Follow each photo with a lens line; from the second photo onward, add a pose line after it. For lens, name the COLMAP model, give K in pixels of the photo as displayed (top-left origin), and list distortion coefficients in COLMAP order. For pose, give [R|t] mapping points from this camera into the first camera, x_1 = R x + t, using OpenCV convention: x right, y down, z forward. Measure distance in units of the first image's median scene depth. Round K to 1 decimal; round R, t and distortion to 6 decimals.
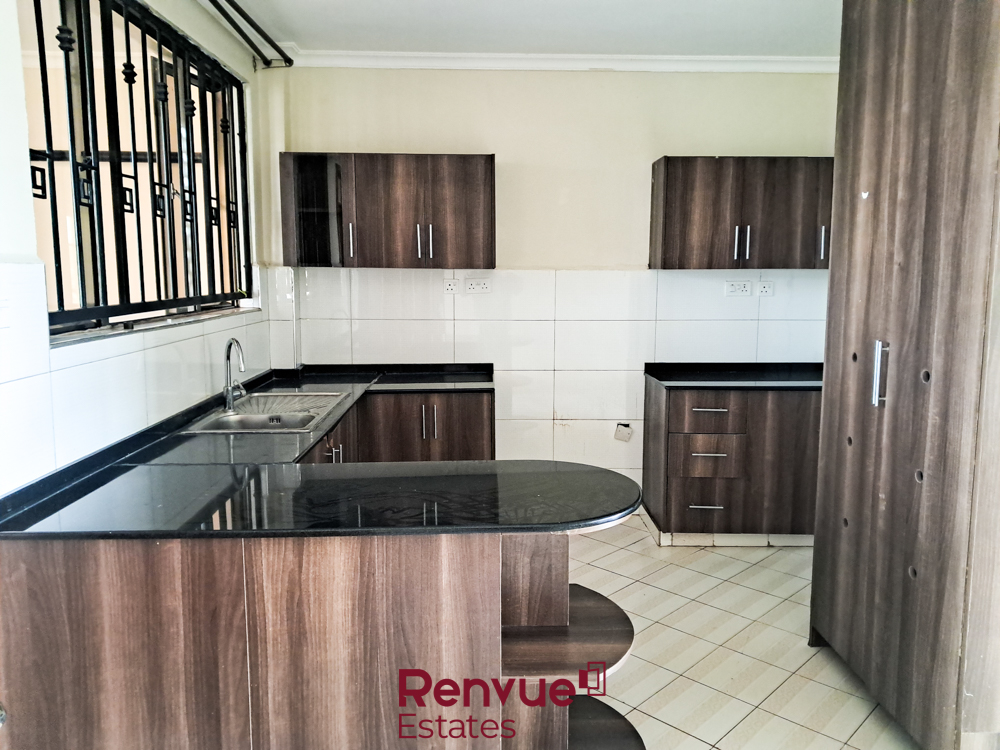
lens RADIAL K [[780.1, 0, 501.2], [0, 780.1, 376.0], [0, 0, 1]] dist [0.029855, -0.025157]
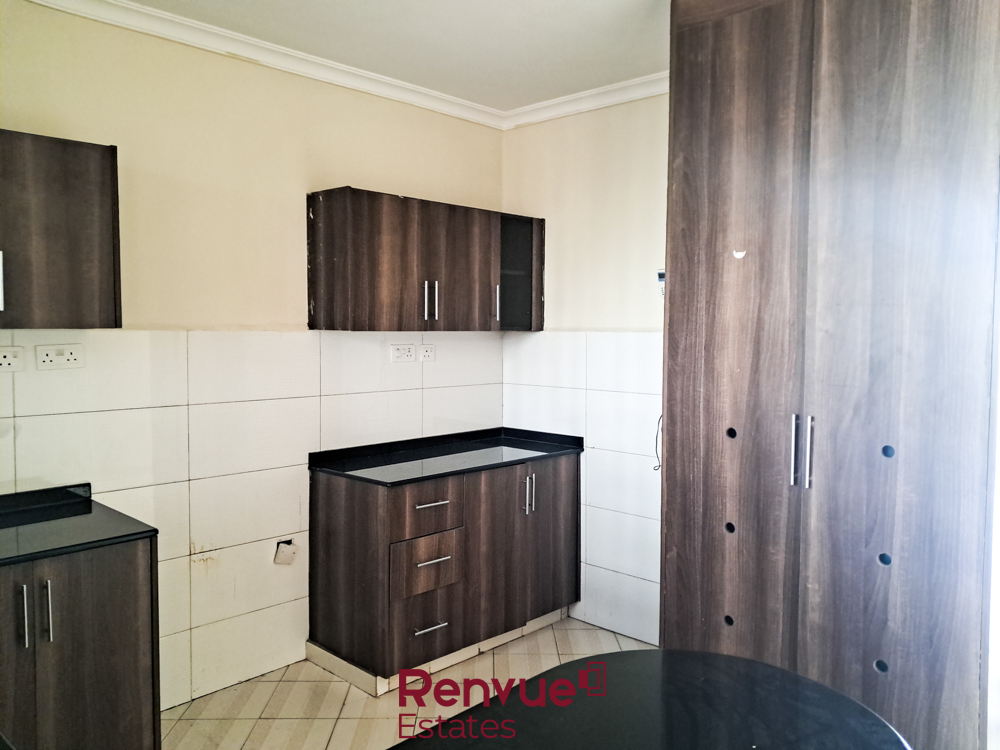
lens RADIAL K [[780.1, 0, 500.3], [0, 780.1, 369.2], [0, 0, 1]] dist [0.029855, -0.025157]
pose [[0.701327, -0.034316, 0.712013, -0.243631], [0.089646, 0.995156, -0.040338, -0.055515], [-0.707180, 0.092119, 0.701007, 0.363606]]
